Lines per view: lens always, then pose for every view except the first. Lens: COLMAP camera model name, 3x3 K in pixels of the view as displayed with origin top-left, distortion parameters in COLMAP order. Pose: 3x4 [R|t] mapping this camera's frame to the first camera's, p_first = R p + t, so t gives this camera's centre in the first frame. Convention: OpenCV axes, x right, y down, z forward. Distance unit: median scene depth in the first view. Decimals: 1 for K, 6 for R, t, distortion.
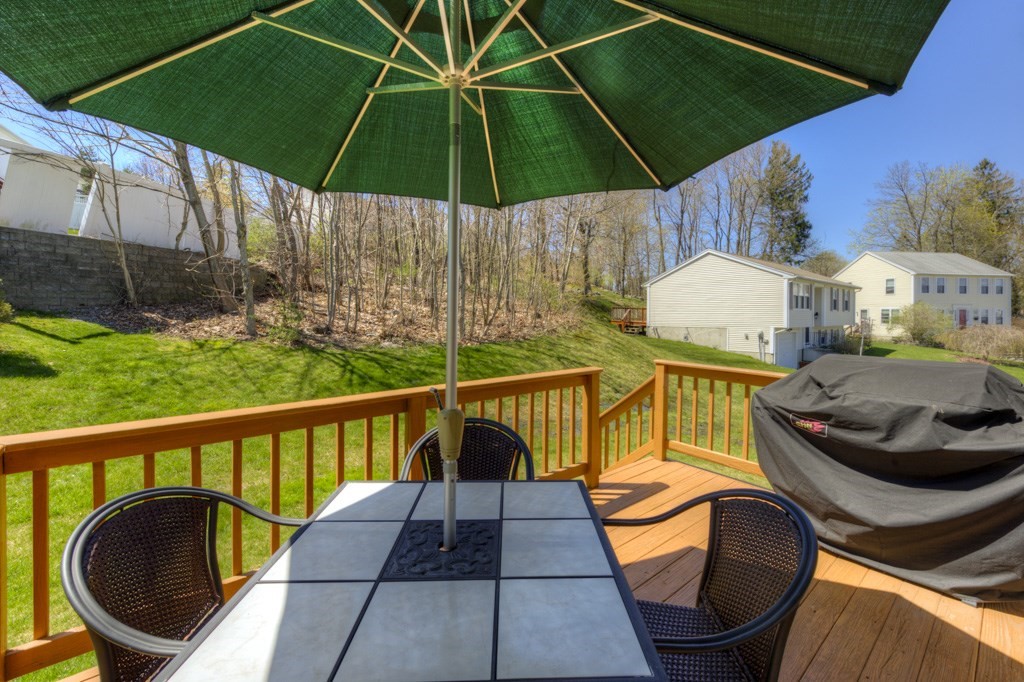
lens RADIAL K [[407.5, 0, 491.6], [0, 407.5, 316.7], [0, 0, 1]] dist [0.000920, 0.000163]
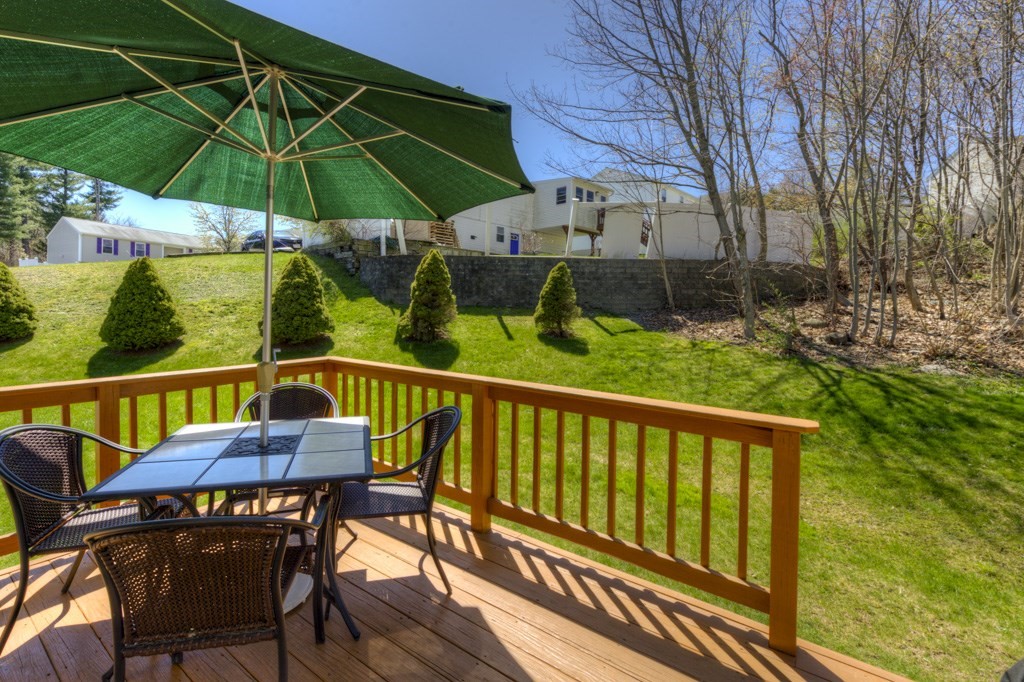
lens RADIAL K [[407.5, 0, 491.6], [0, 407.5, 316.7], [0, 0, 1]] dist [0.000920, 0.000163]
pose [[0.318424, 0.016799, -0.947800, 0.137637], [-0.029557, 0.999533, 0.007785, 0.000974], [0.947488, 0.025535, 0.318771, 0.107247]]
